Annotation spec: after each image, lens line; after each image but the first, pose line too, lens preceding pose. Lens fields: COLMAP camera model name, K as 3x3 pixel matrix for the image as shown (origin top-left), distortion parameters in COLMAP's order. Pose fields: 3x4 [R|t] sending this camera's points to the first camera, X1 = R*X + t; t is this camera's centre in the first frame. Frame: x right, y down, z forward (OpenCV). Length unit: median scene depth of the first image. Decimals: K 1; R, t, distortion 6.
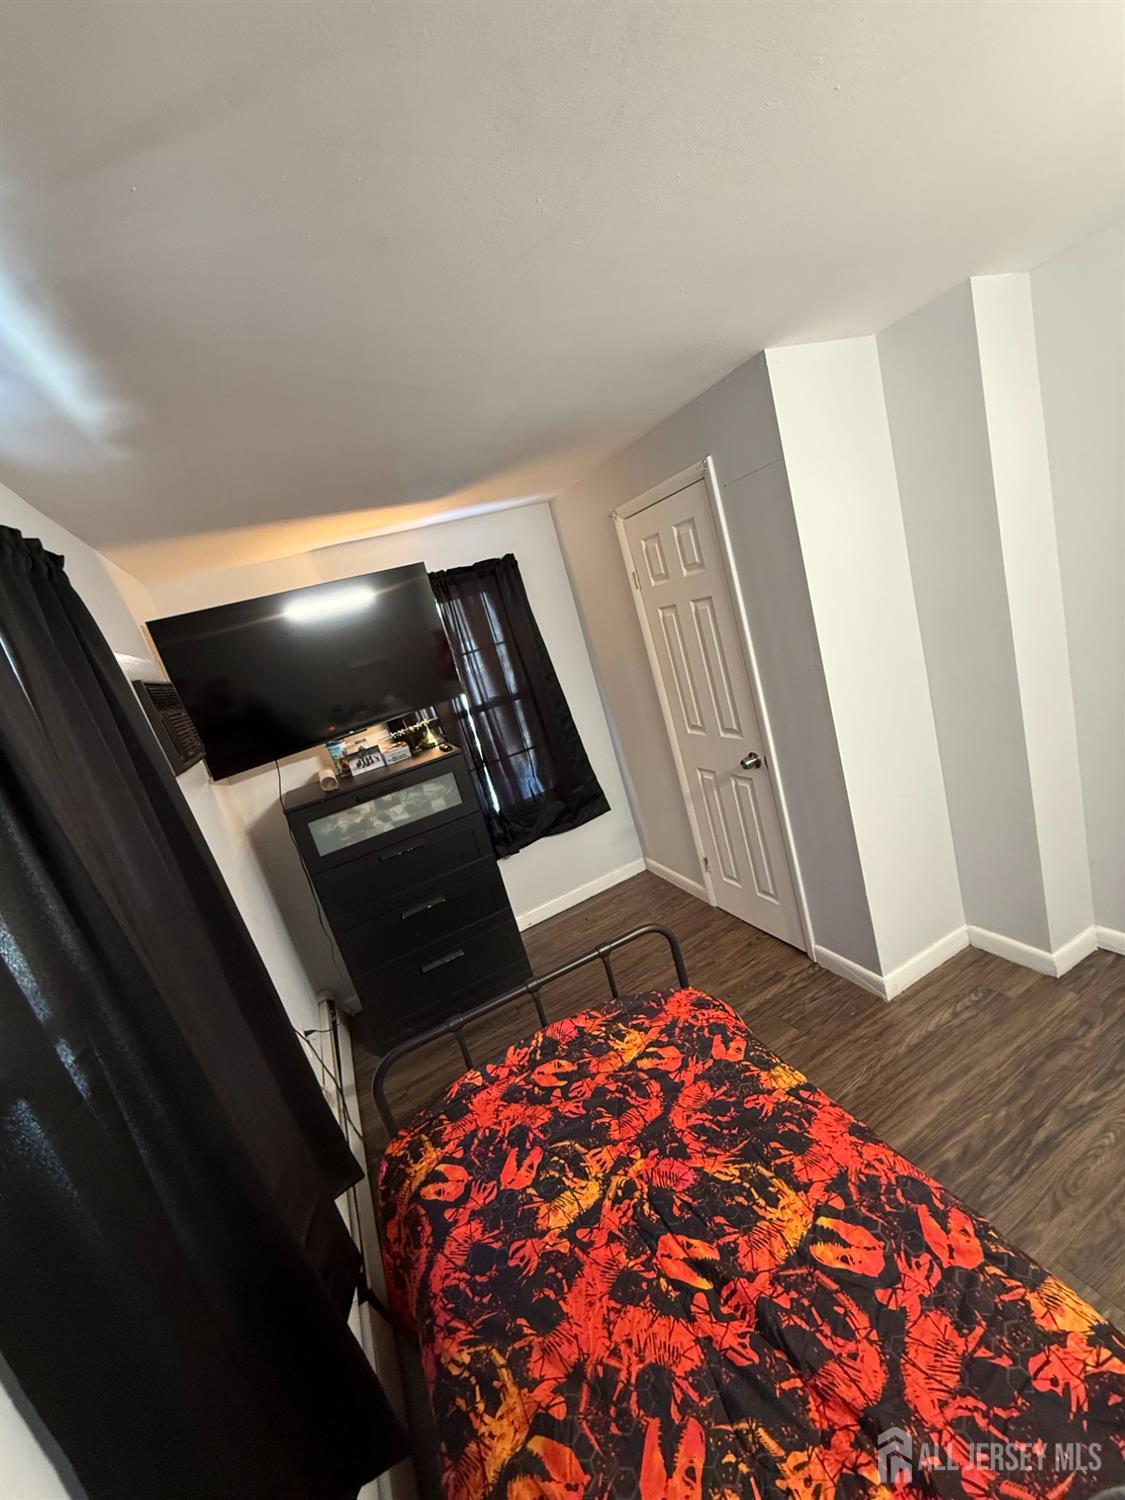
lens RADIAL K [[600.8, 0, 564.3], [0, 600.8, 747.4], [0, 0, 1]] dist [-0.000244, 0.000083]
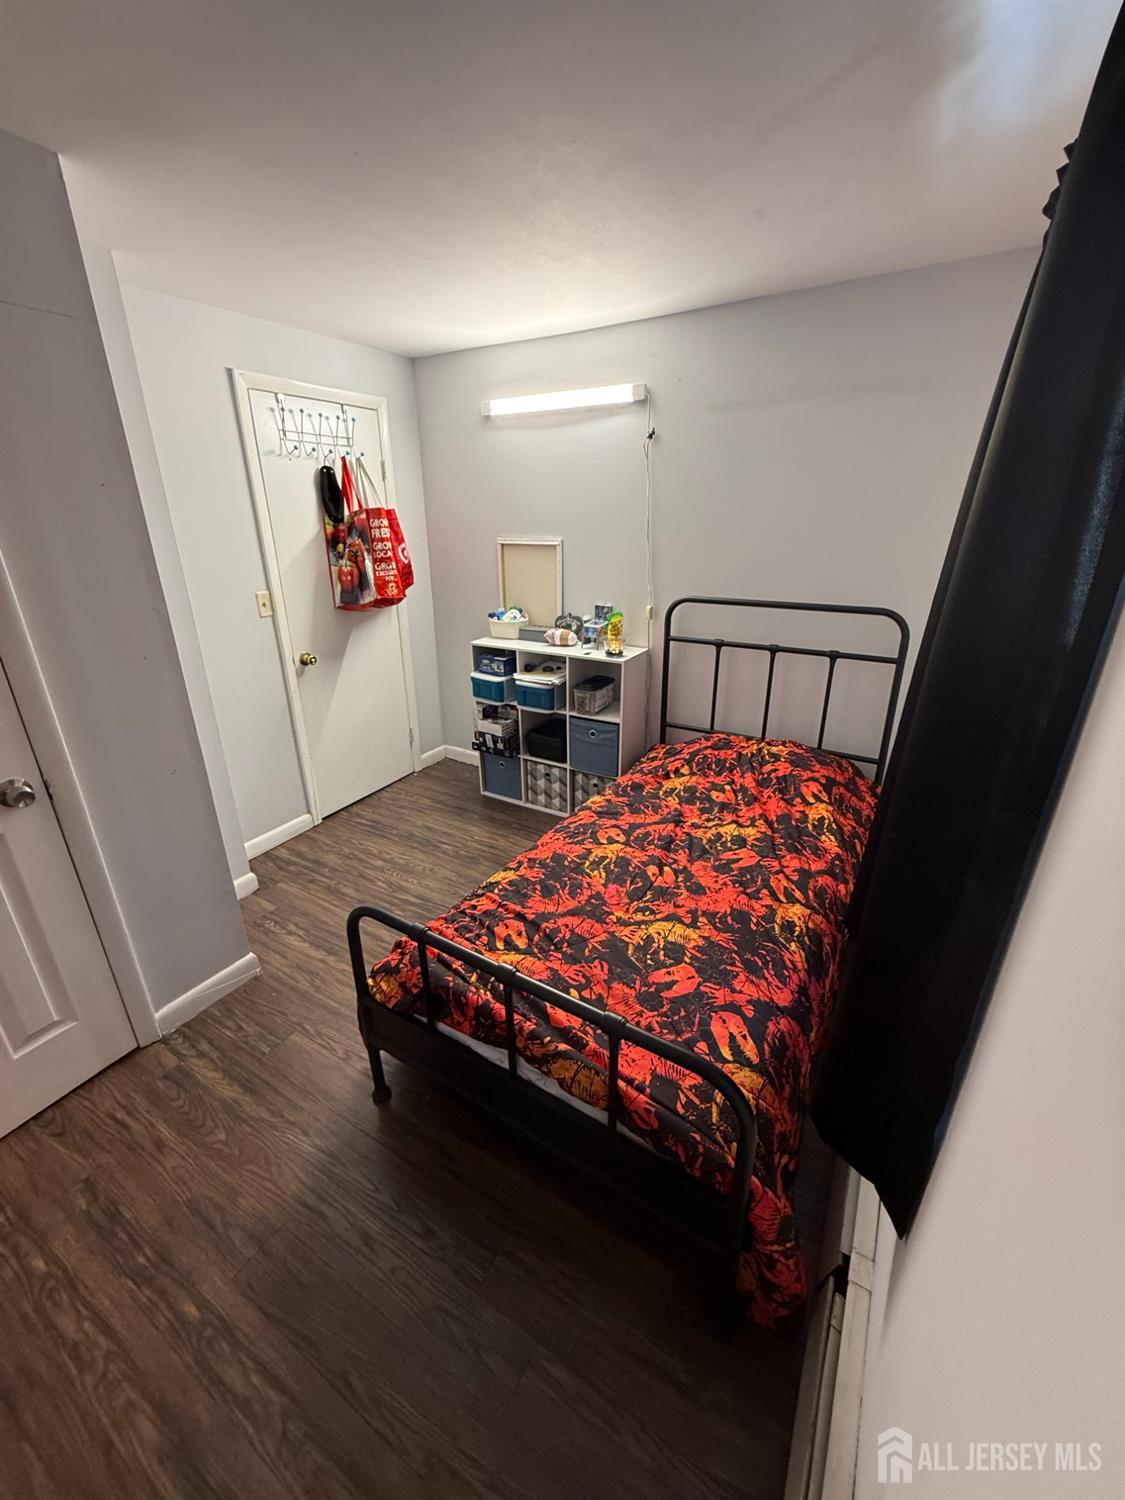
lens RADIAL K [[600.8, 0, 565.2], [0, 600.8, 748.4], [0, 0, 1]] dist [-0.000244, 0.000083]
pose [[-0.549909, -0.042318, 0.834152, -0.875953], [0.325855, 0.908702, 0.260918, 0.014326], [-0.769038, 0.415294, -0.485914, 1.604487]]
